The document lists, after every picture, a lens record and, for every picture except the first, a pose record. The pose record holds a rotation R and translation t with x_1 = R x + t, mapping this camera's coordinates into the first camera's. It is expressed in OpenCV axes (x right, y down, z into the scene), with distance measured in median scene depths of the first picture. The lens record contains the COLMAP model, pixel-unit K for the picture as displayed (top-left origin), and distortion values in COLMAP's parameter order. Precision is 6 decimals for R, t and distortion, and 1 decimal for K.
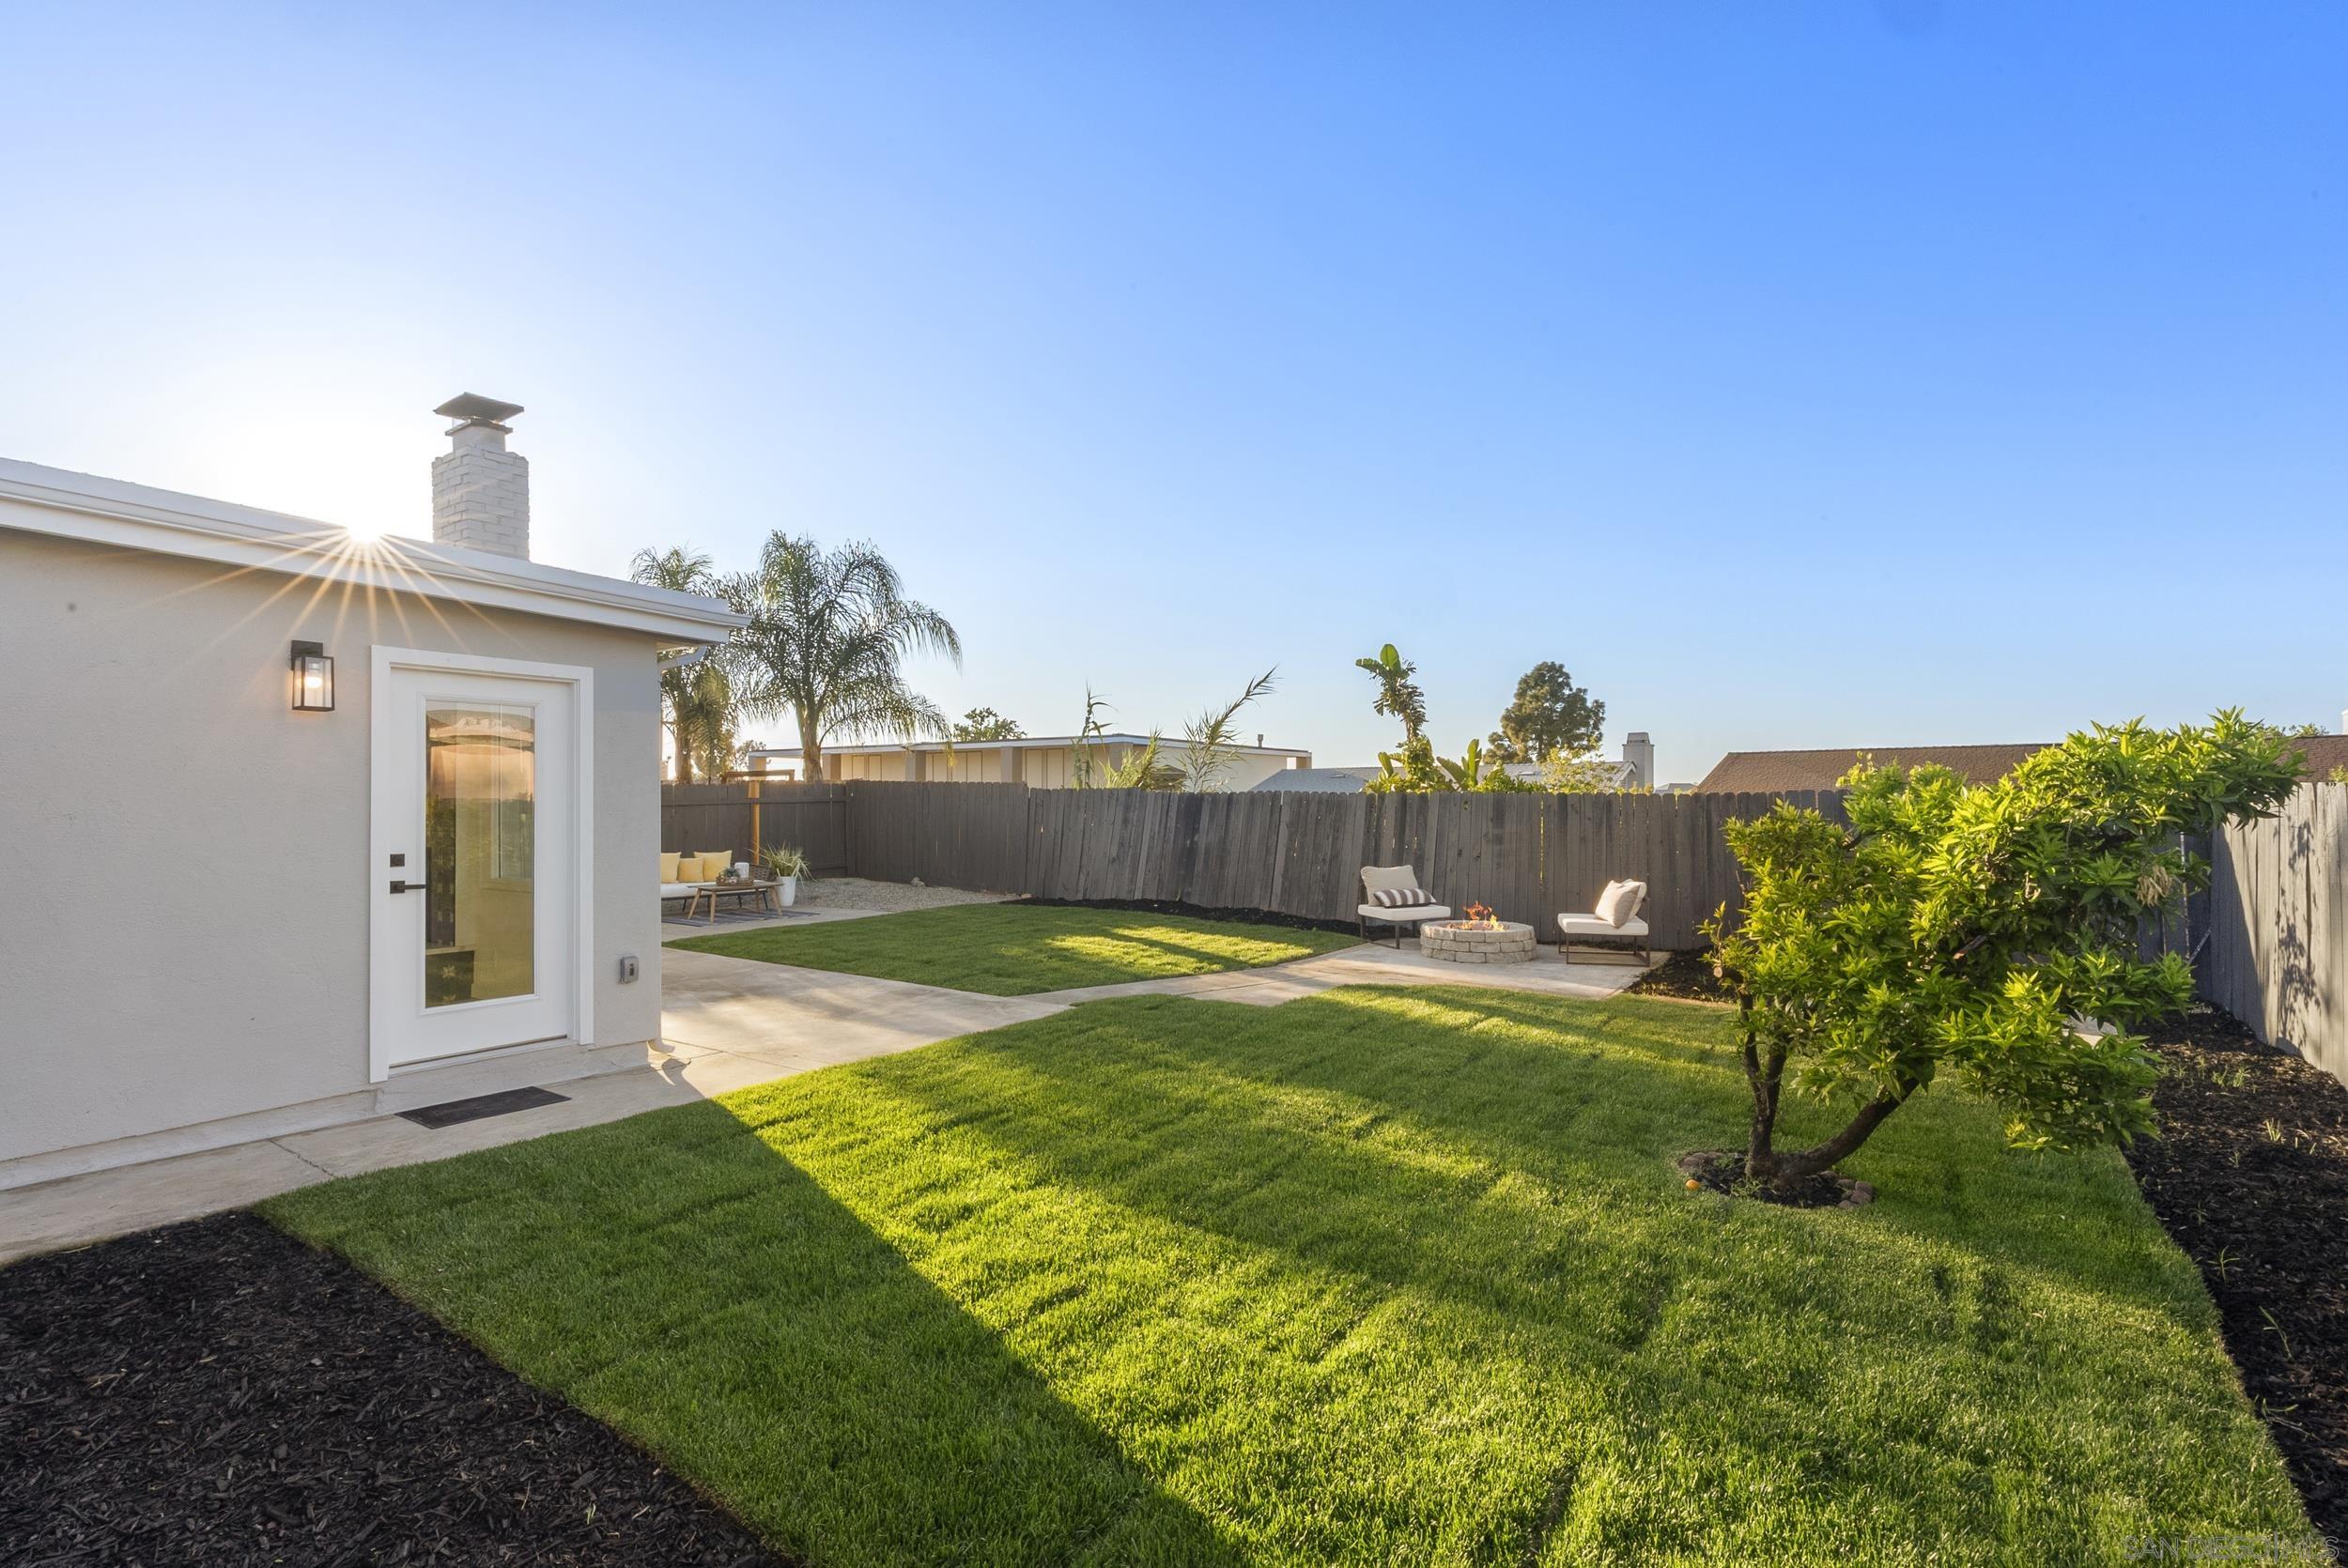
lens RADIAL K [[1027.9, 0, 1177.7], [0, 1027.9, 814.1], [0, 0, 1]] dist [-0.019106, 0.000002]
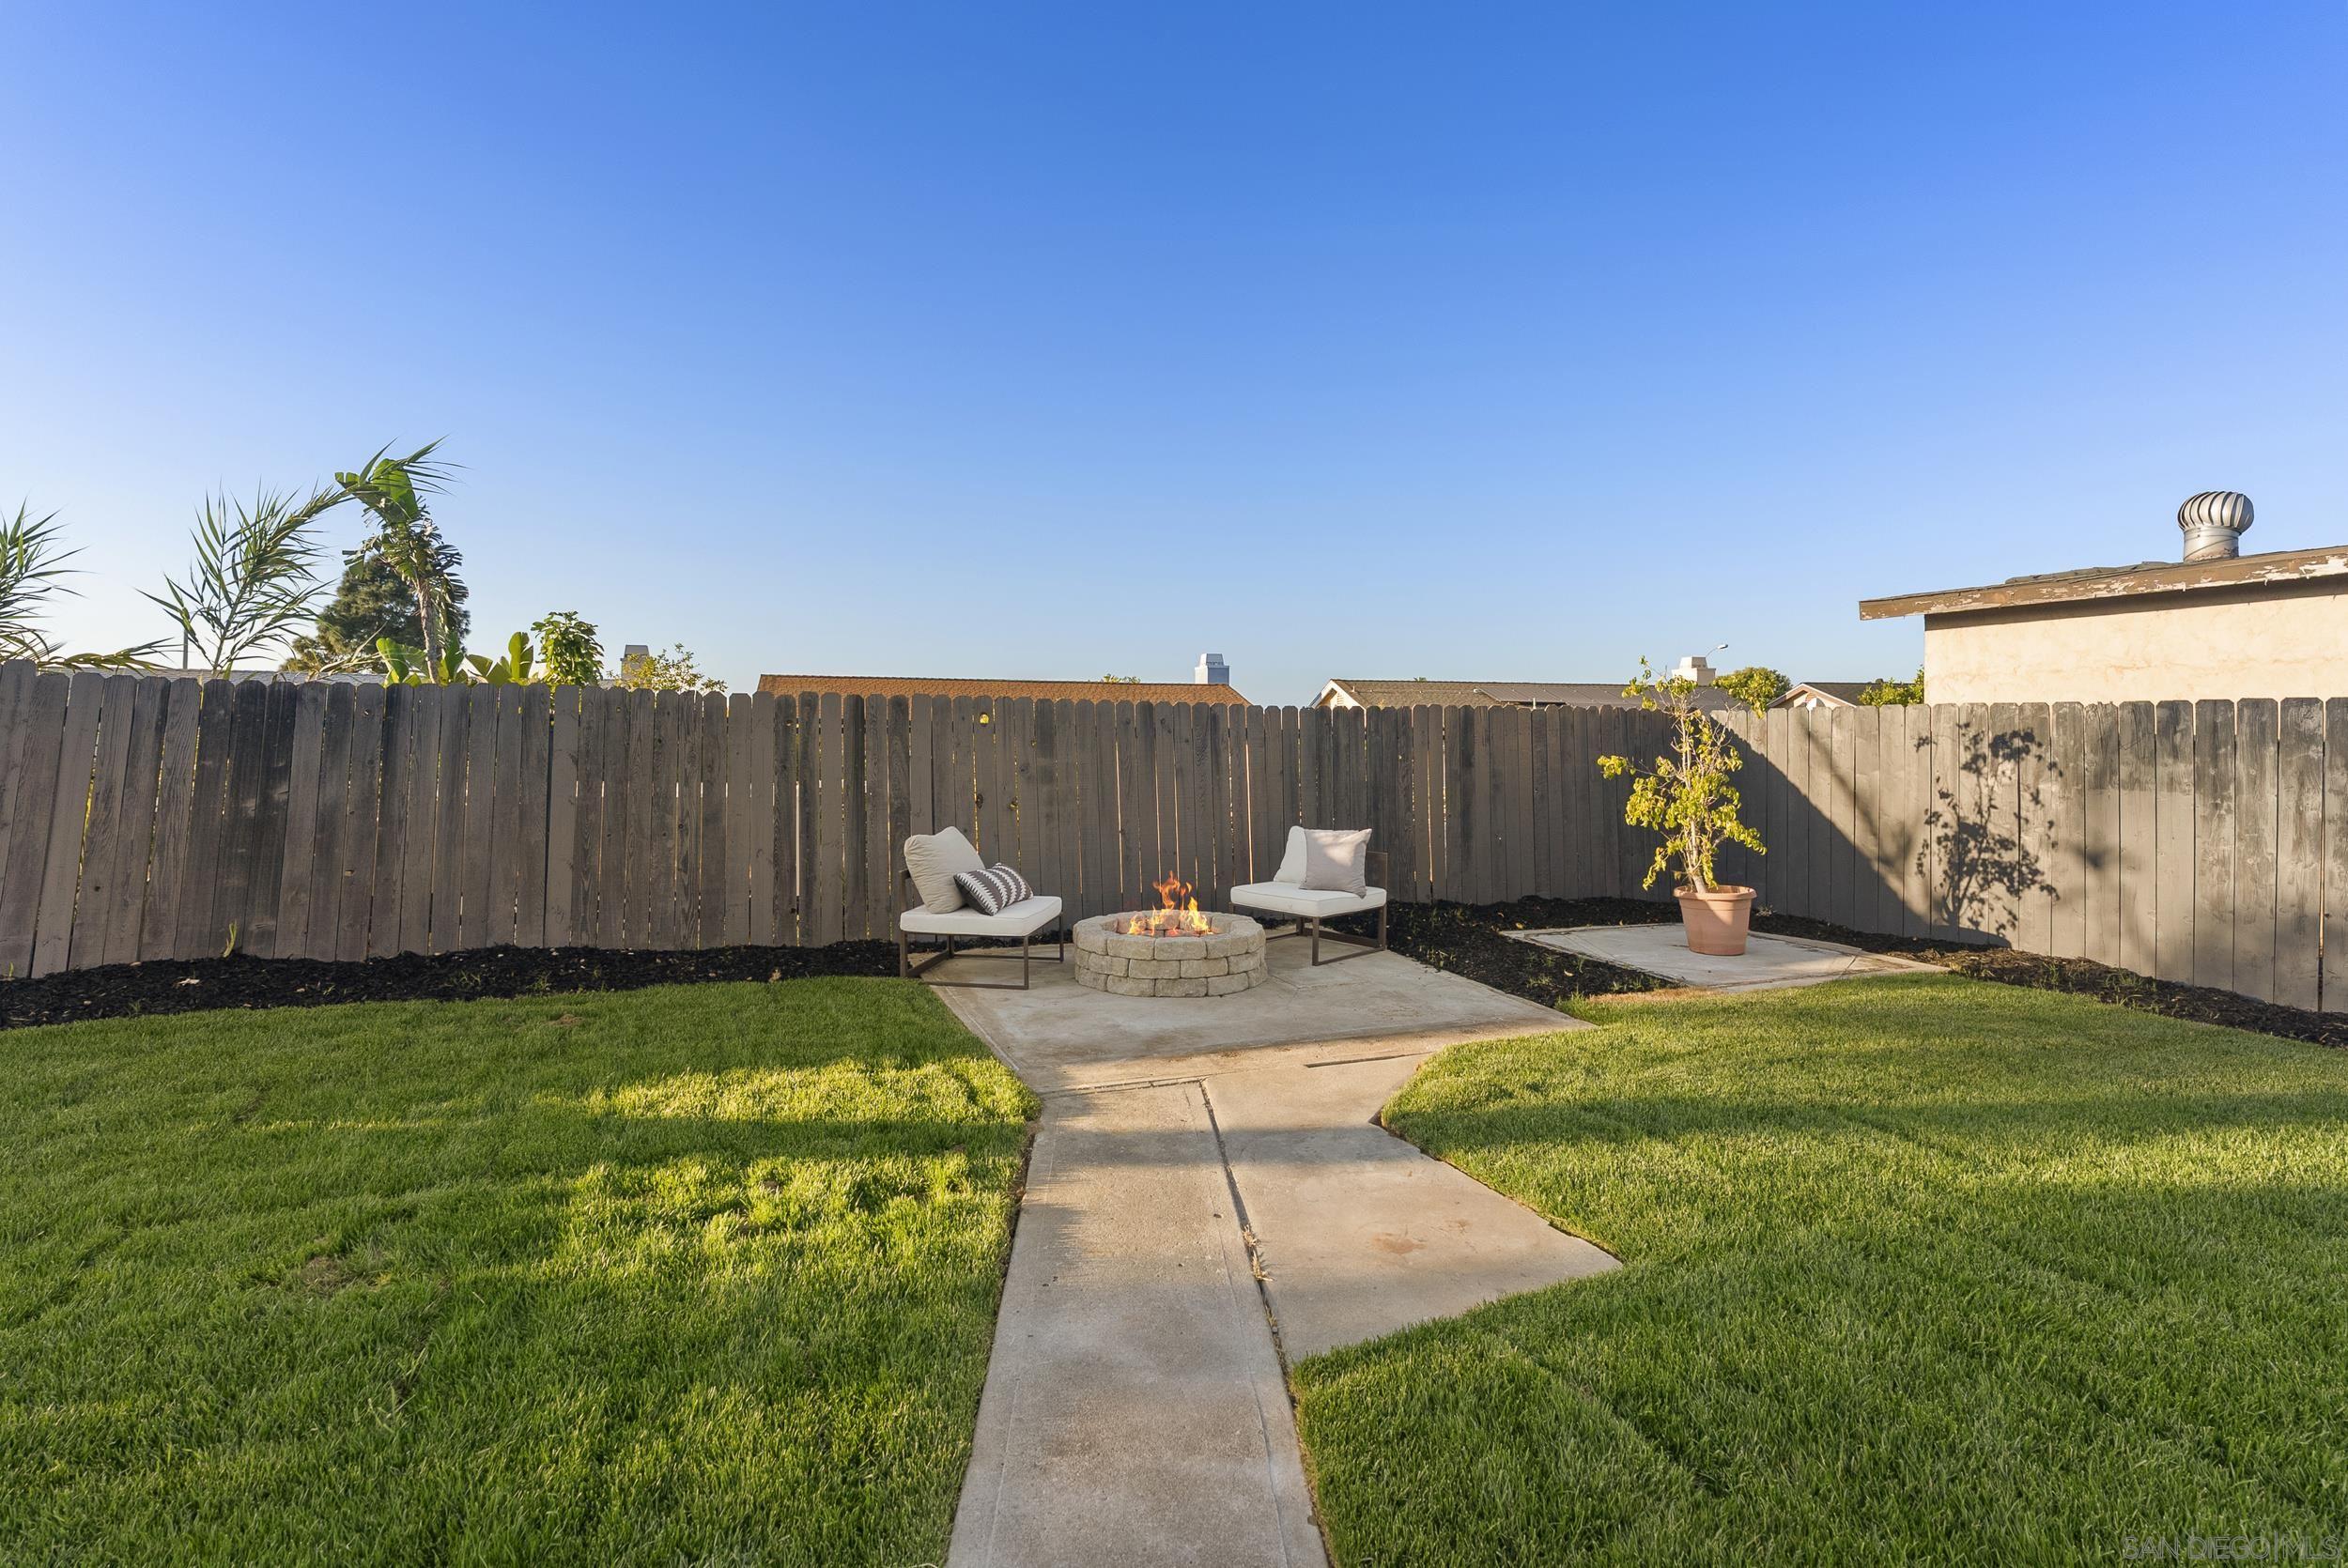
lens RADIAL K [[1078.7, 0, 1177.7], [0, 1078.7, 739.8], [0, 0, 1]] dist [-0.002682, -0.000018]
pose [[0.529686, 0.002489, 0.848190, -0.157122], [0.002856, 0.999985, -0.004718, 0.005425], [-0.848189, 0.004921, 0.529670, 0.476992]]
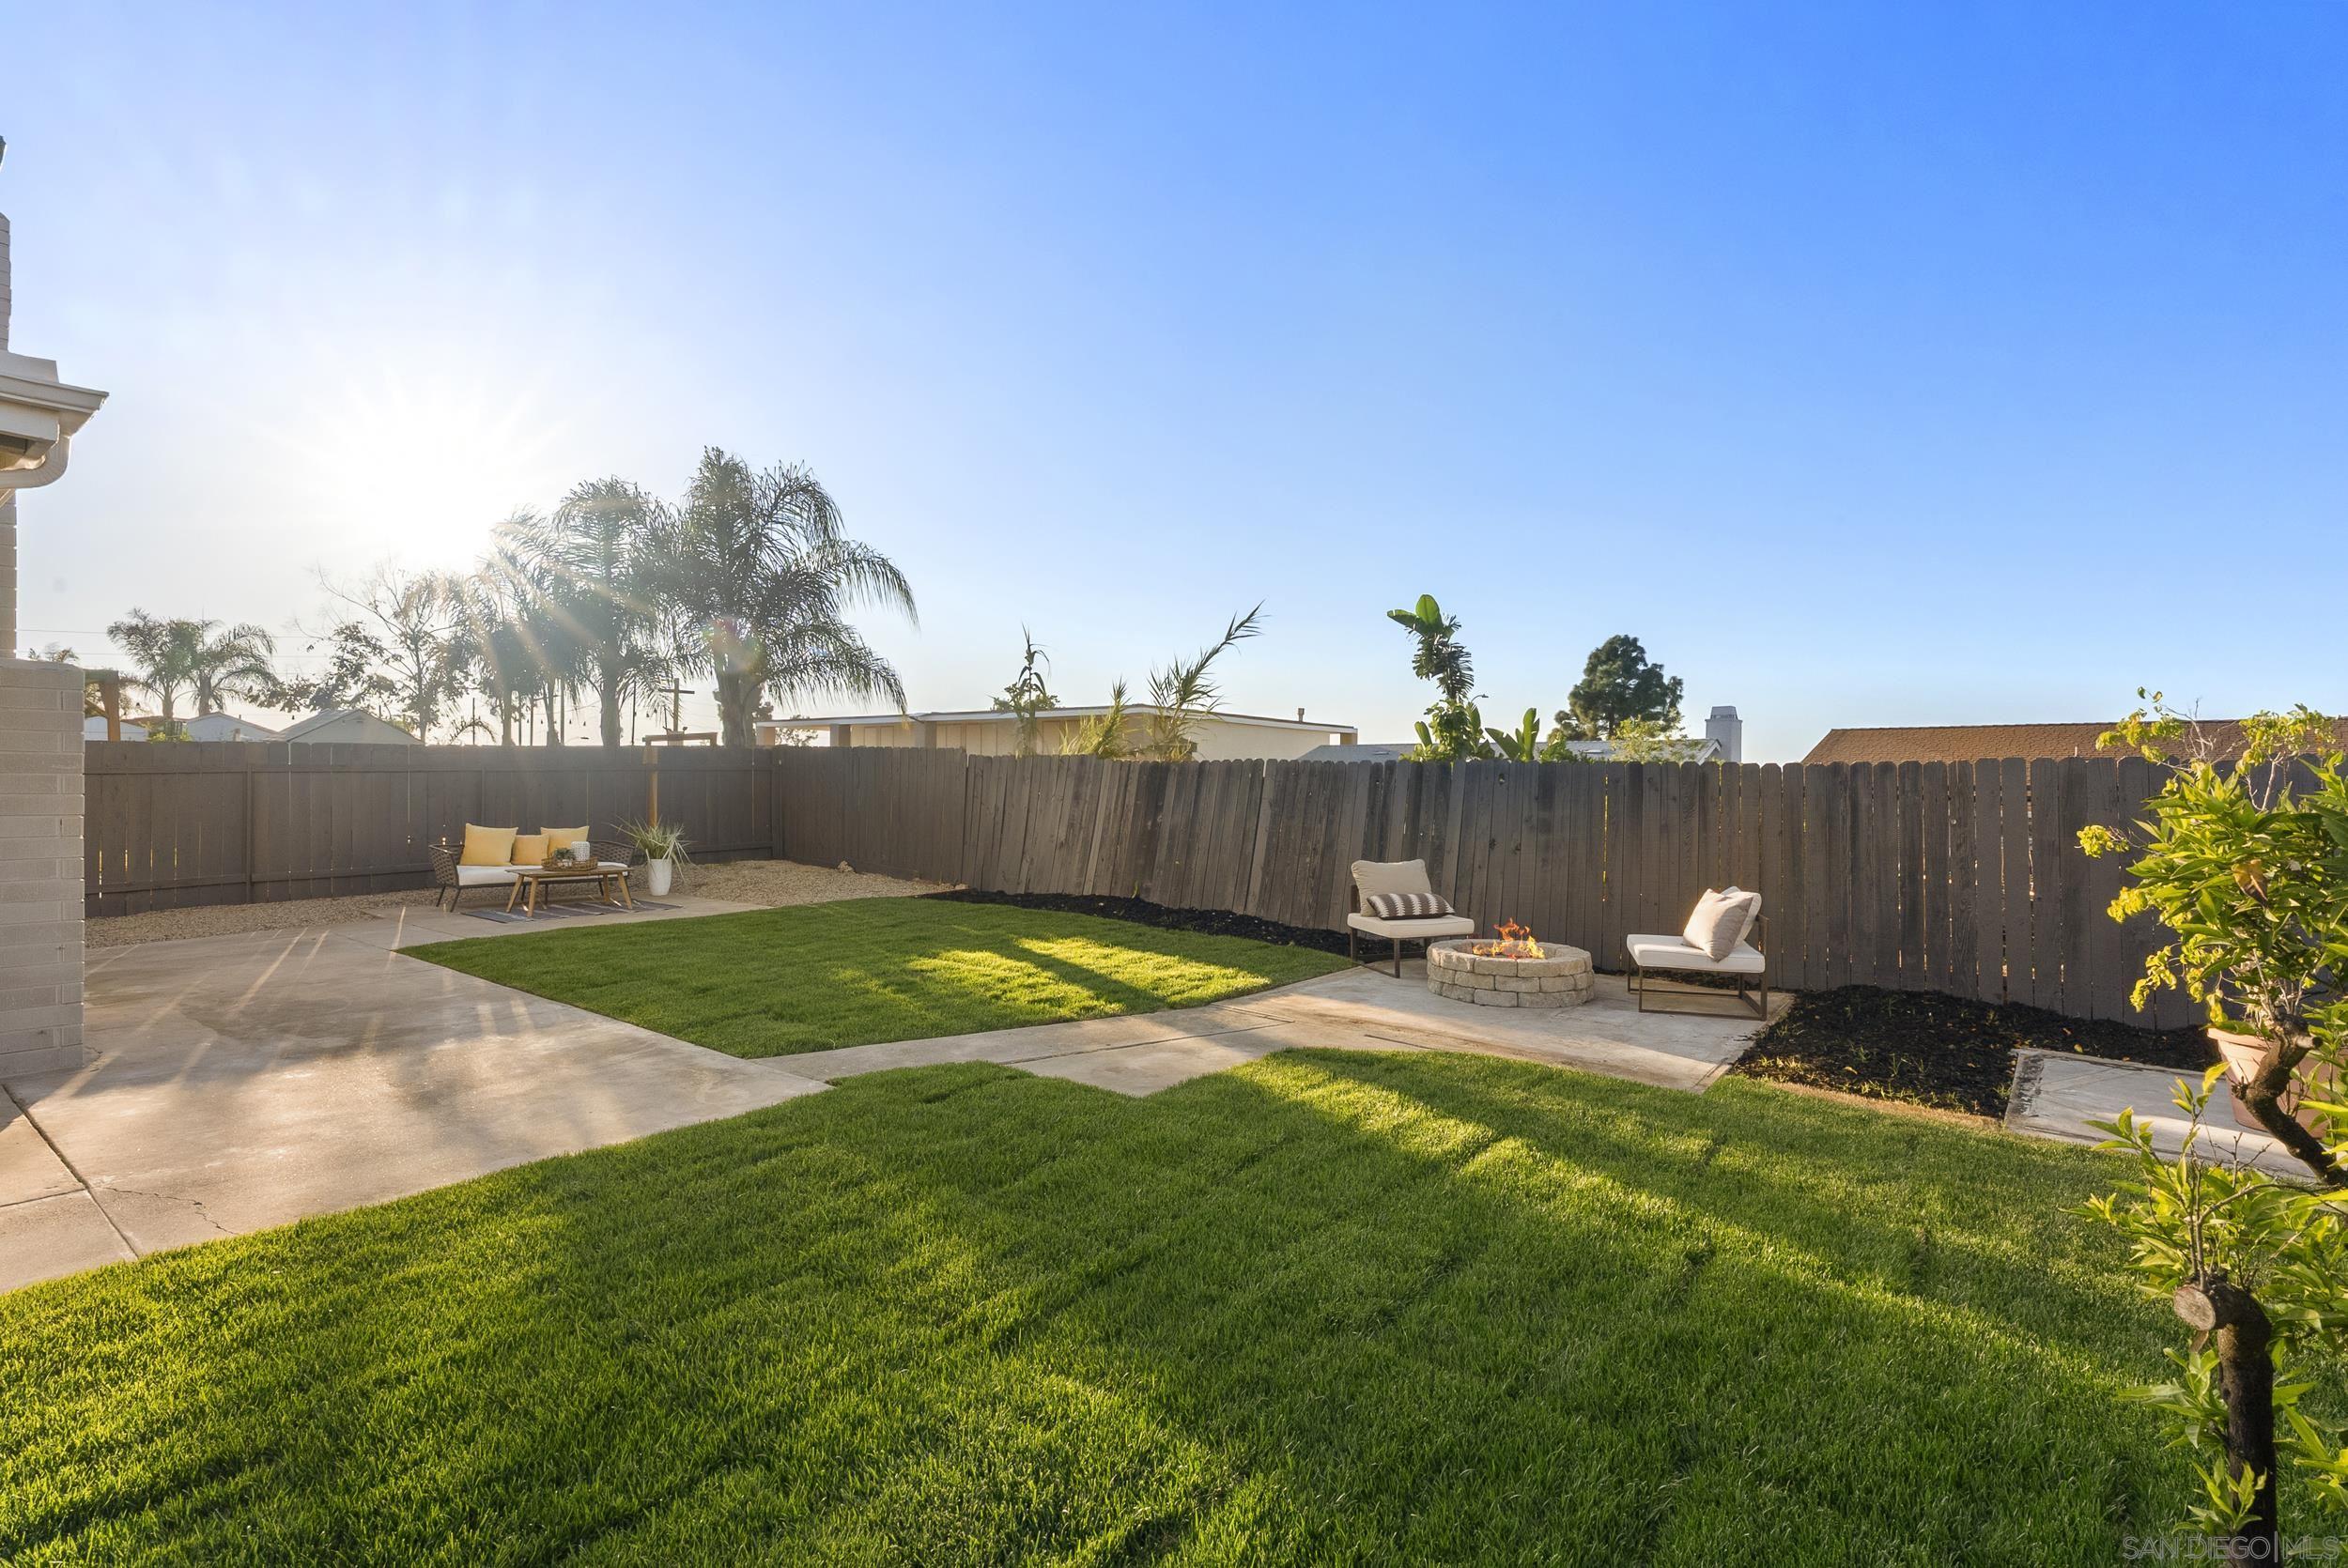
lens RADIAL K [[1060.1, 0, 1171.5], [0, 1060.1, 780.2], [0, 0, 1]] dist [-0.004096, -0.000159]
pose [[0.998481, 0.011967, -0.053787, 0.071248], [-0.012672, 0.999838, -0.012786, 0.004102], [0.053625, 0.013448, 0.998471, 0.189097]]
